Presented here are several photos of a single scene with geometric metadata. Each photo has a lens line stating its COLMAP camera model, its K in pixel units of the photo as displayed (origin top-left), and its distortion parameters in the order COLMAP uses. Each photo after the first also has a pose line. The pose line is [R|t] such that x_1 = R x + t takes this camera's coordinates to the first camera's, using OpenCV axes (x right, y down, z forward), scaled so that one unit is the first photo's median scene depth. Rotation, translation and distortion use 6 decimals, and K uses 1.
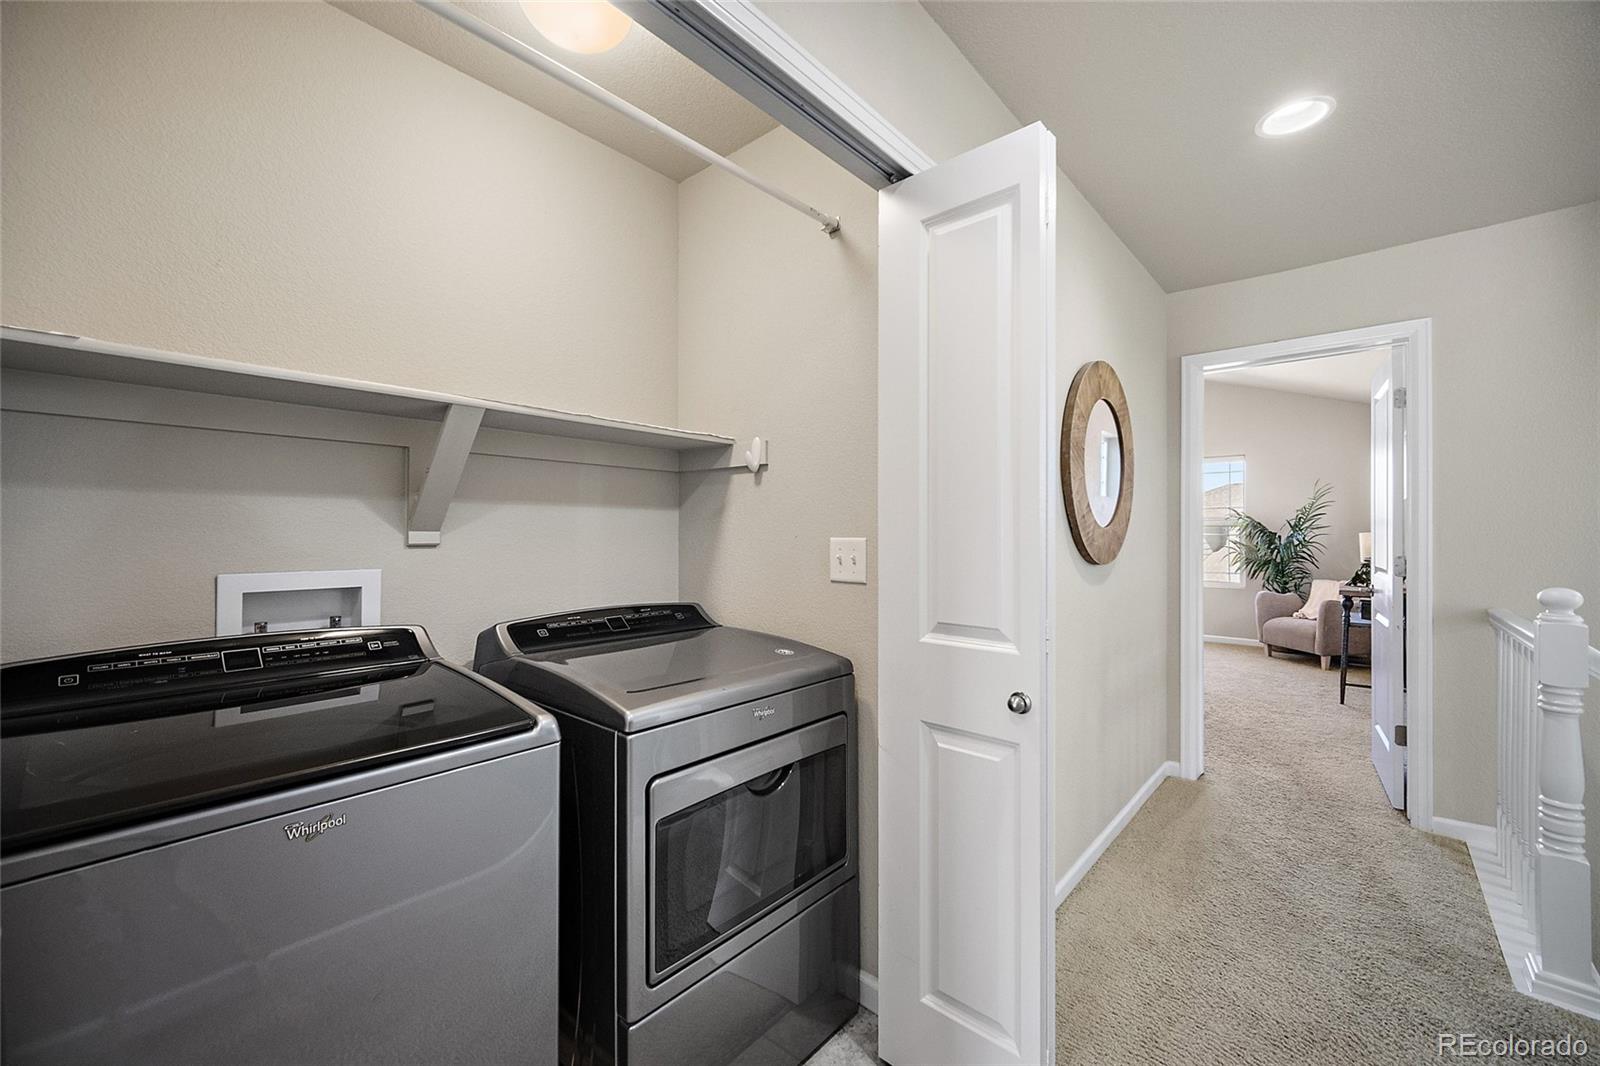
lens RADIAL K [[635.4, 0, 794.5], [0, 635.4, 533.4], [0, 0, 1]] dist [-0.005101, 0.001093]
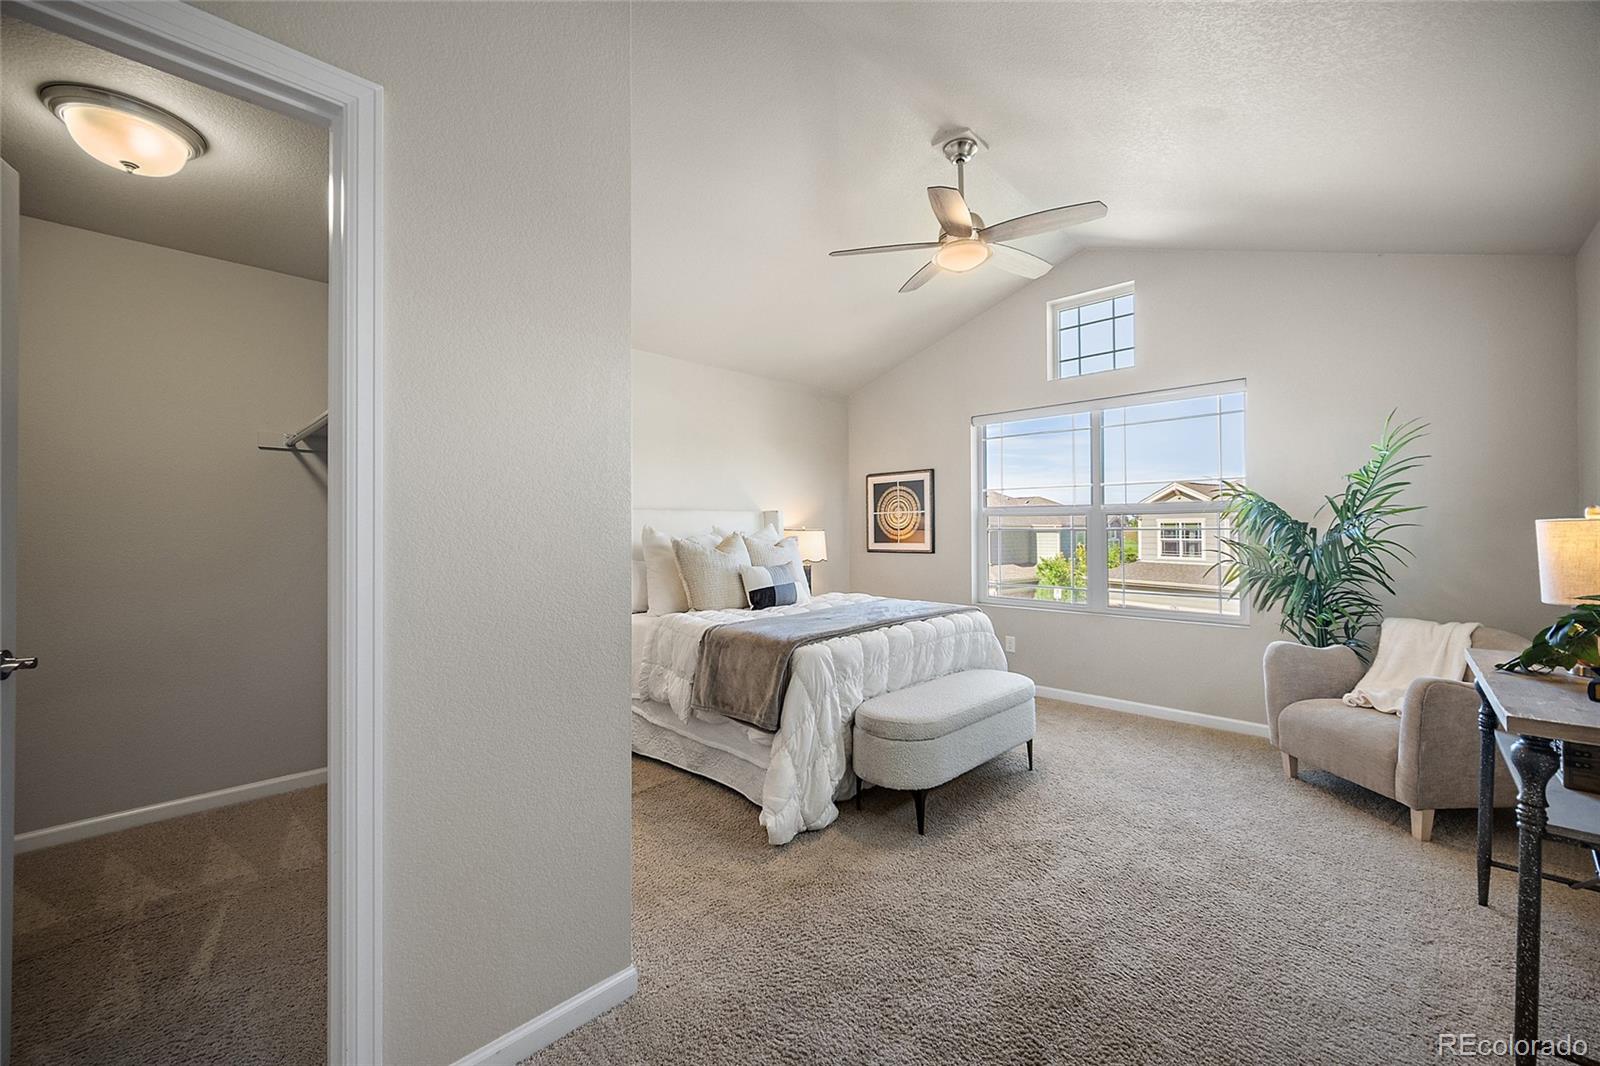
lens RADIAL K [[635.4, 0, 799.0], [0, 635.4, 531.6], [0, 0, 1]] dist [-0.005101, 0.001093]
pose [[0.999176, -0.012597, -0.038595, 0.381496], [0.012775, 0.999909, 0.004349, -0.001422], [0.038537, -0.004838, 0.999245, 0.487374]]
